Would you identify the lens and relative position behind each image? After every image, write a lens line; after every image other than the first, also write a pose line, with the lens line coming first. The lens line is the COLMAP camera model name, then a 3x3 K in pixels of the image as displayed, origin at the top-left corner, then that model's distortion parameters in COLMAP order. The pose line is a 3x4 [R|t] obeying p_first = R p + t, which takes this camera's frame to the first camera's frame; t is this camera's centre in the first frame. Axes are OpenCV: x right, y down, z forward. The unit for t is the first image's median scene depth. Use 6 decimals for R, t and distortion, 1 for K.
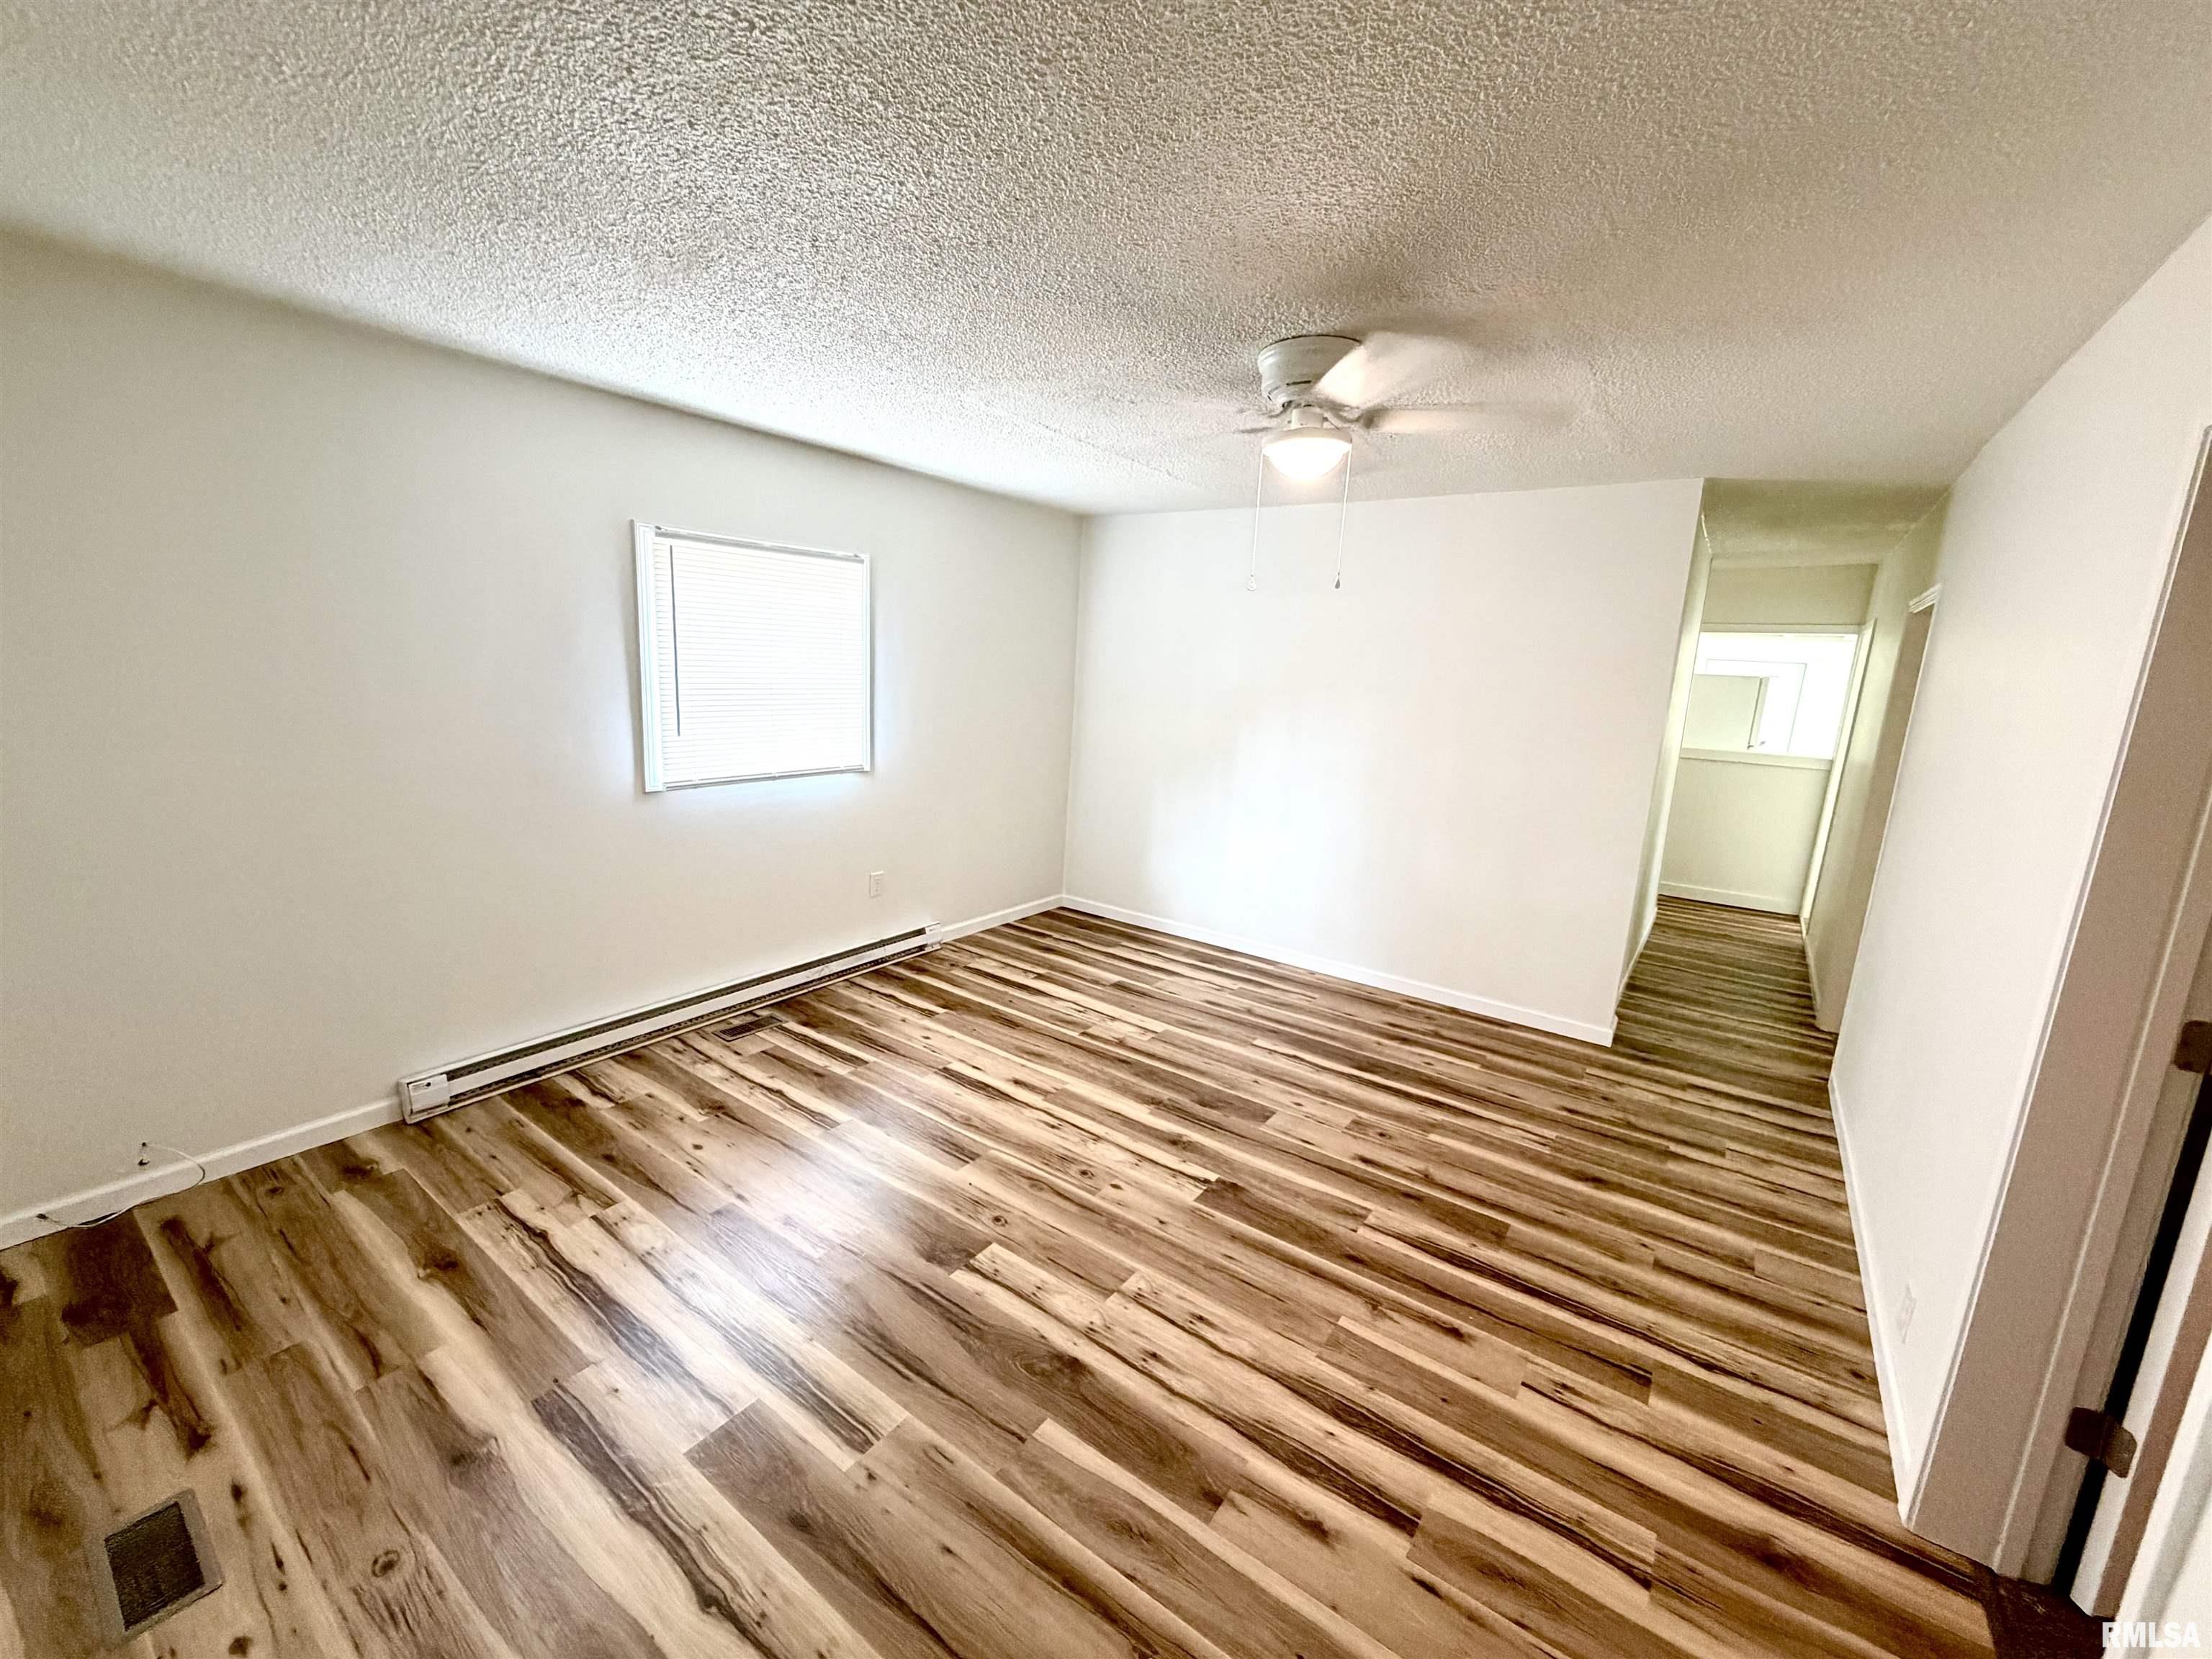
lens RADIAL K [[879.6, 0, 1106.0], [0, 879.6, 829.5], [0, 0, 1]] dist [0.012651, 0.000060]
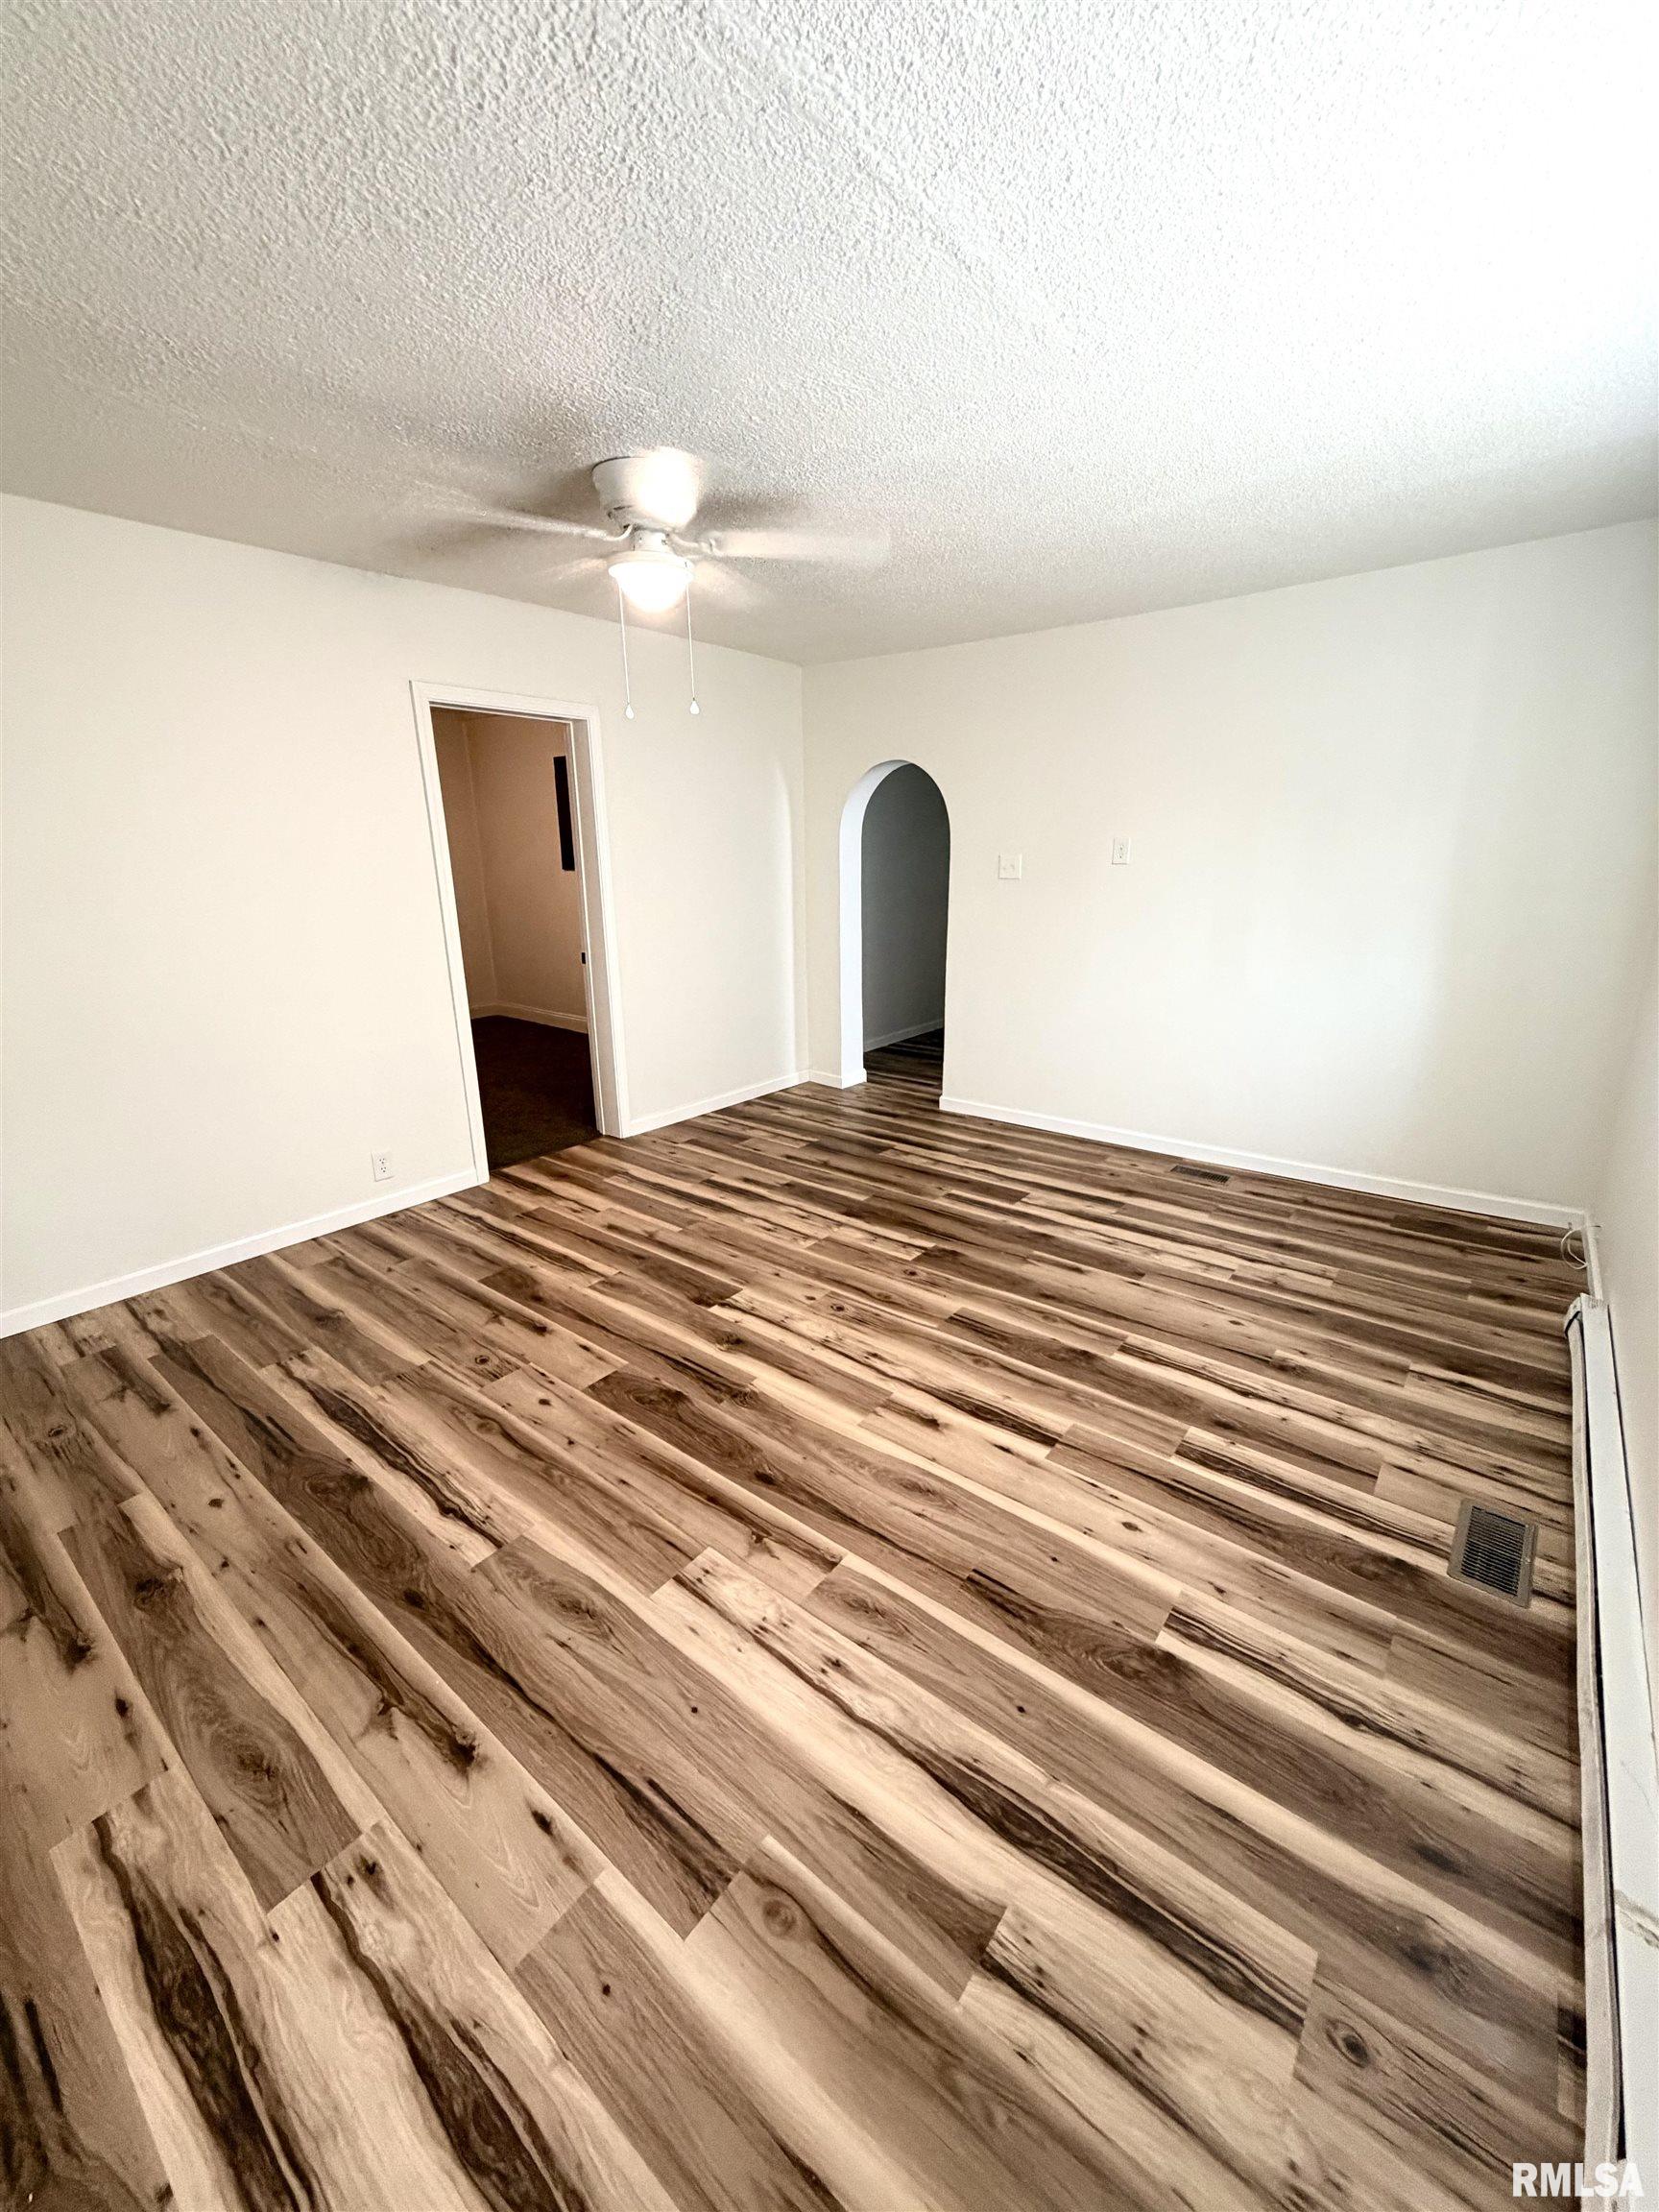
lens RADIAL K [[879.6, 0, 829.5], [0, 879.6, 1106.0], [0, 0, 1]] dist [0.012651, 0.000060]
pose [[-0.997902, -0.048994, 0.042333, -0.039920], [-0.023096, 0.880125, 0.474180, -0.275395], [-0.060491, 0.472207, -0.879410, 1.609684]]
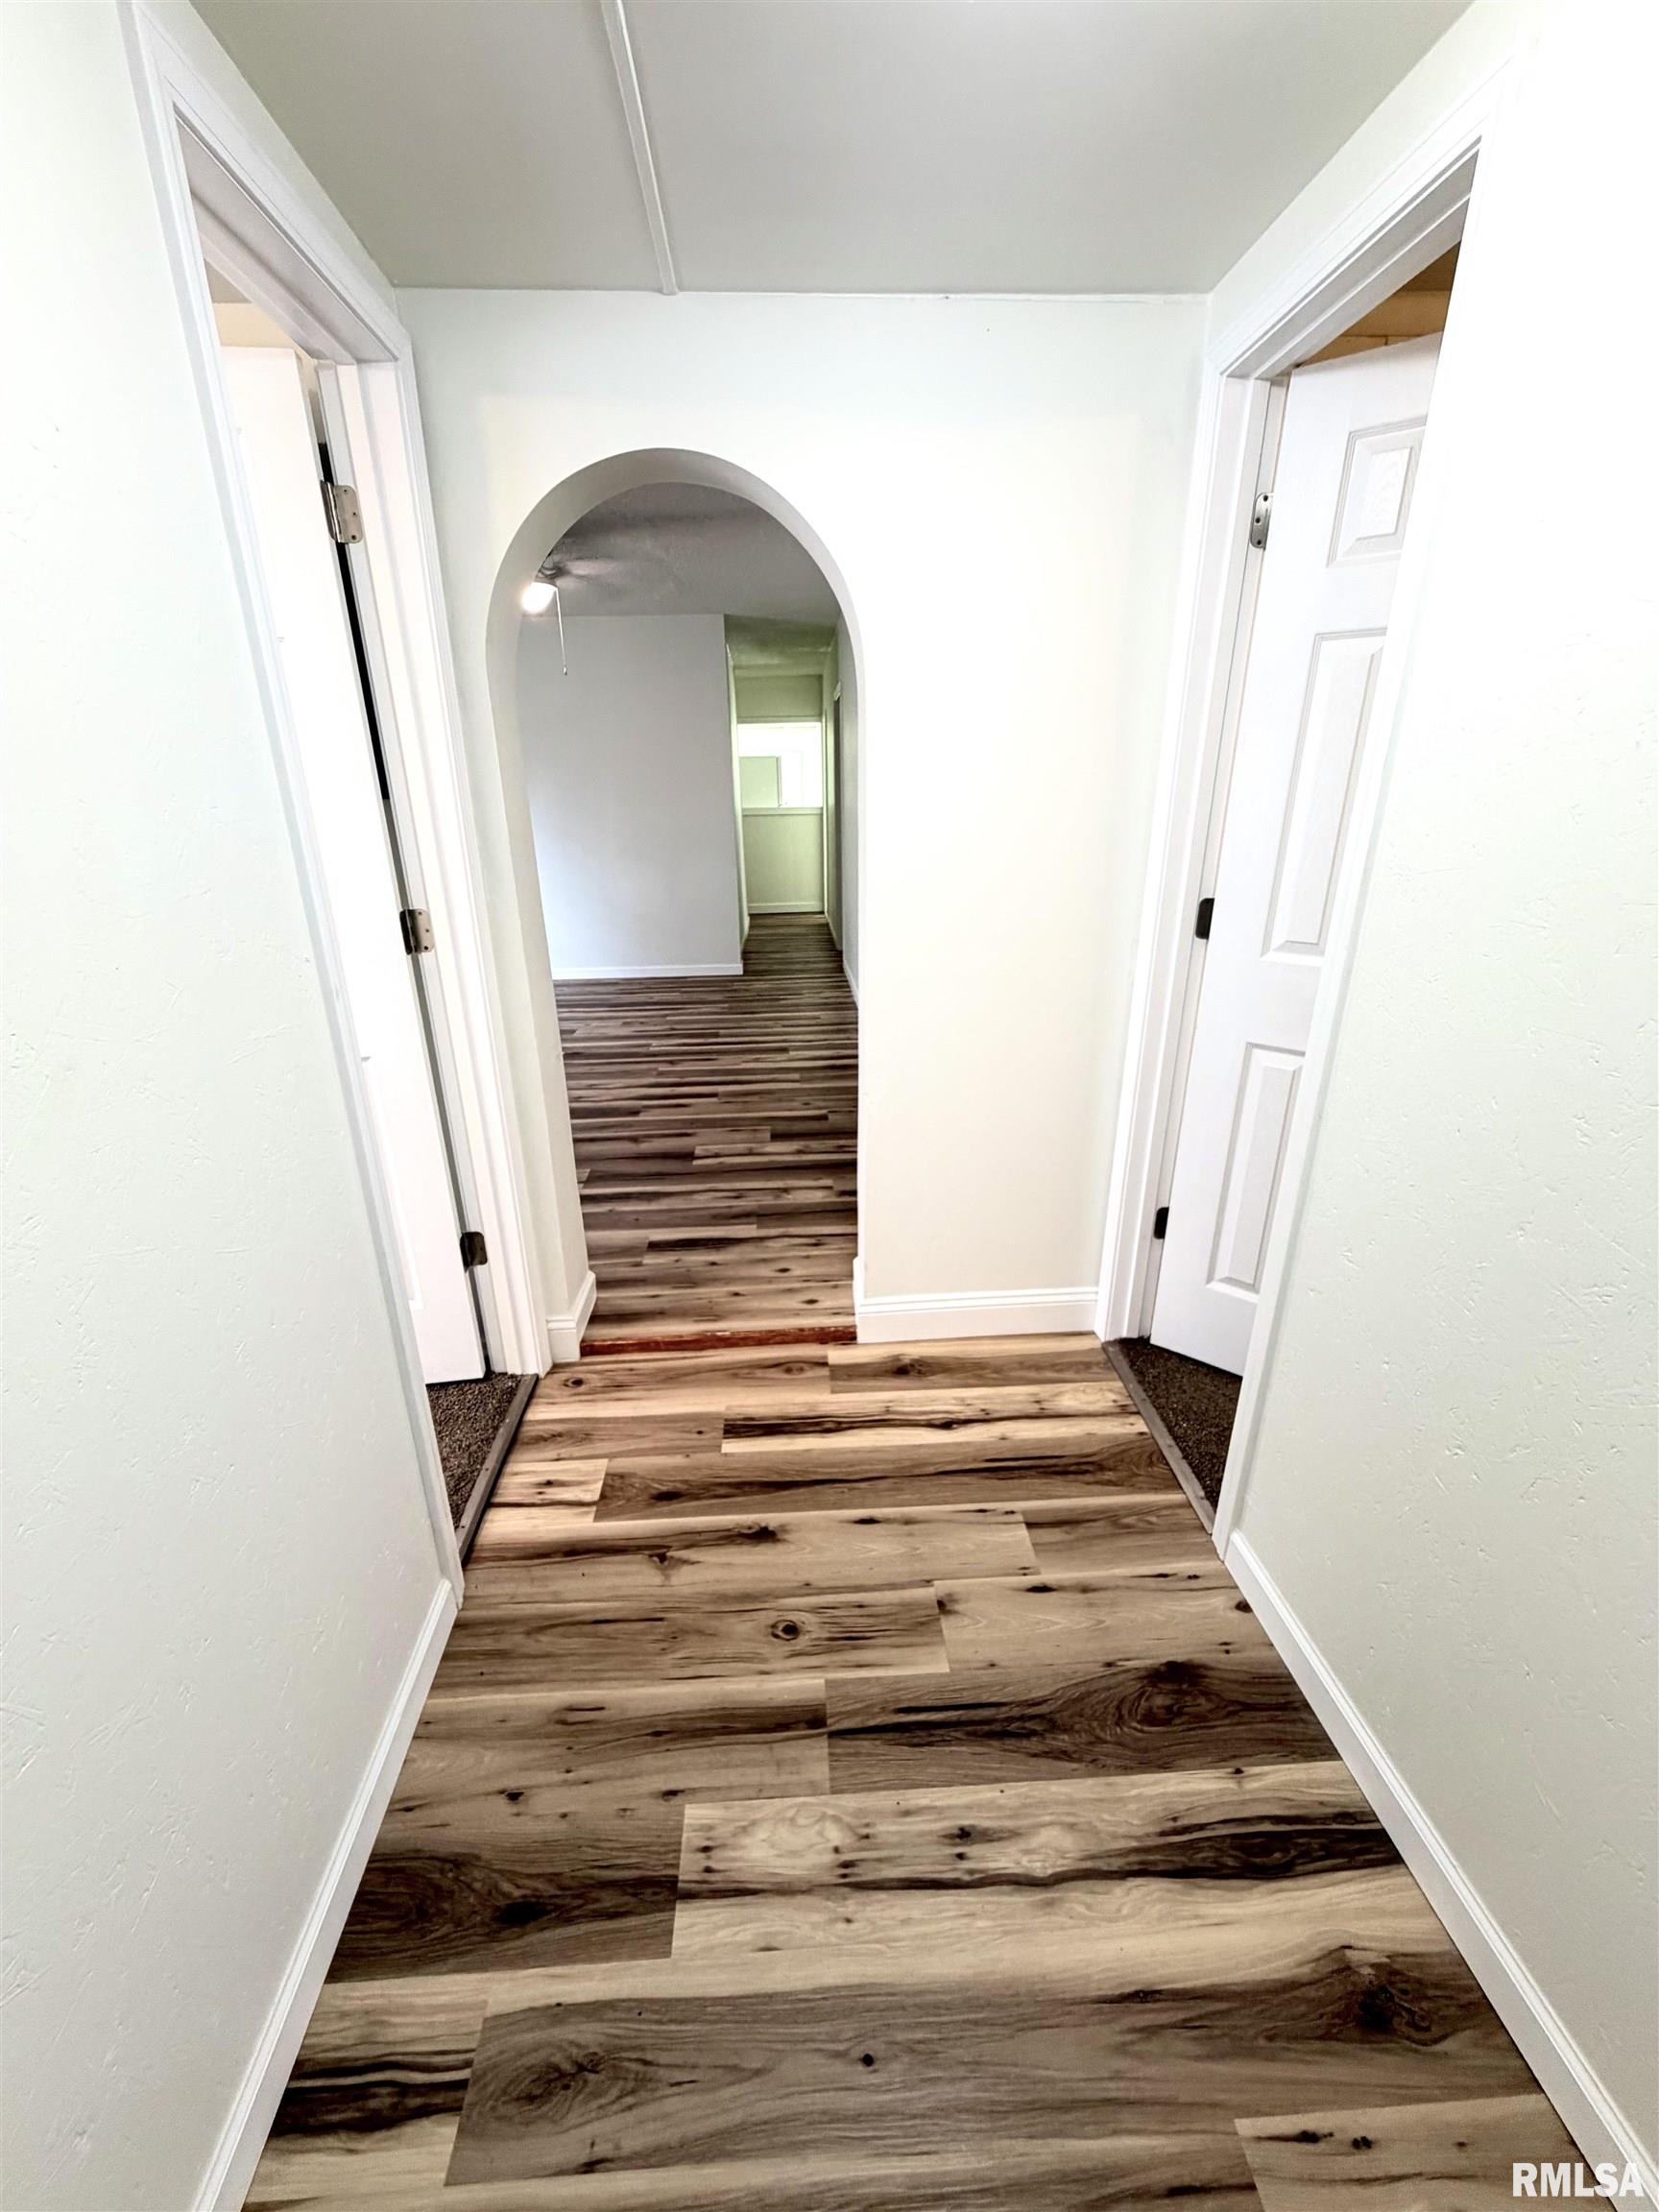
lens RADIAL K [[879.6, 0, 829.5], [0, 879.6, 1106.0], [0, 0, 1]] dist [0.012651, 0.000060]
pose [[0.776024, -0.266328, 0.571714, -0.421097], [0.172886, 0.961575, 0.213271, 0.200334], [-0.606546, -0.066662, 0.792249, -0.573444]]
